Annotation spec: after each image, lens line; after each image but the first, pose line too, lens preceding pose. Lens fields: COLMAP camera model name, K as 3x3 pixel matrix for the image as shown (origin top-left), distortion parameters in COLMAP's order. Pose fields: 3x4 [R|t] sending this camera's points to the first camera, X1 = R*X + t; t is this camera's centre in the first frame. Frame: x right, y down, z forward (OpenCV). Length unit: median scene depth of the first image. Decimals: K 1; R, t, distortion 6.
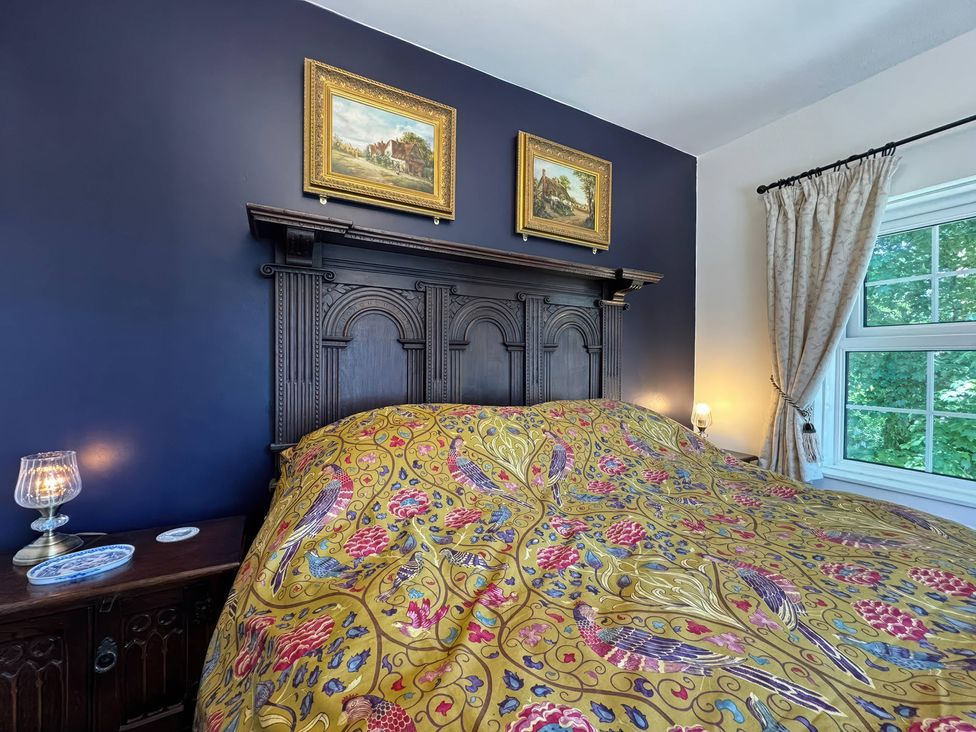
lens RADIAL K [[390.6, 0, 487.4], [0, 390.6, 364.6], [0, 0, 1]] dist [-0.002735, 0.000298]
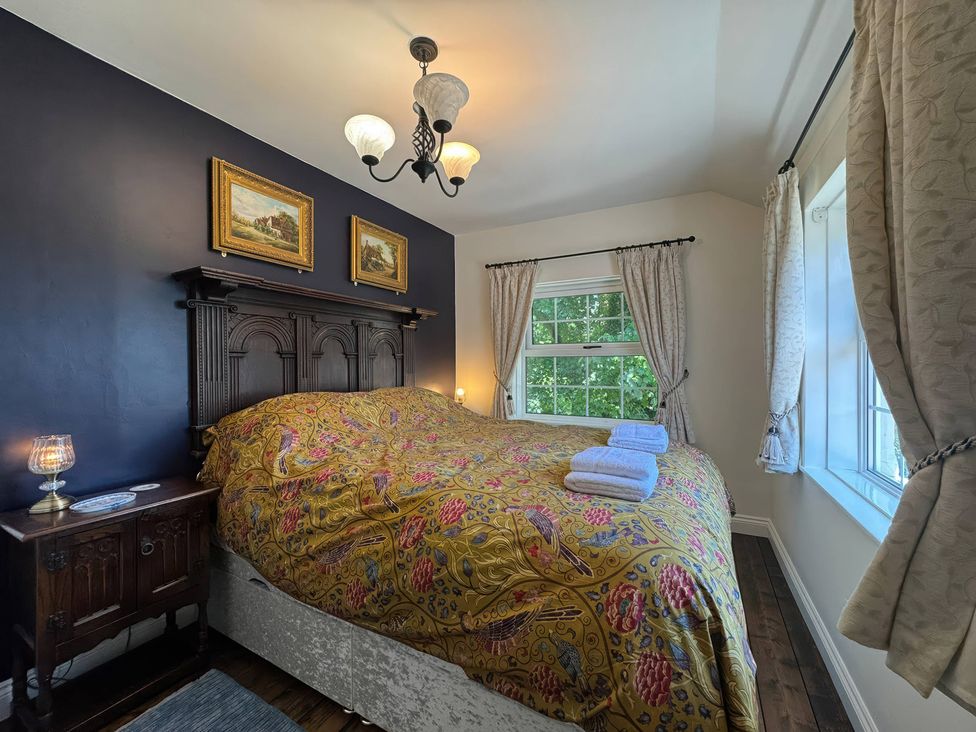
lens RADIAL K [[390.6, 0, 487.4], [0, 390.6, 364.6], [0, 0, 1]] dist [-0.002735, 0.000298]
pose [[0.841558, -0.015578, 0.539943, -0.317862], [0.017920, 0.999839, 0.000916, -0.001310], [-0.539870, 0.008905, 0.841701, -0.591911]]
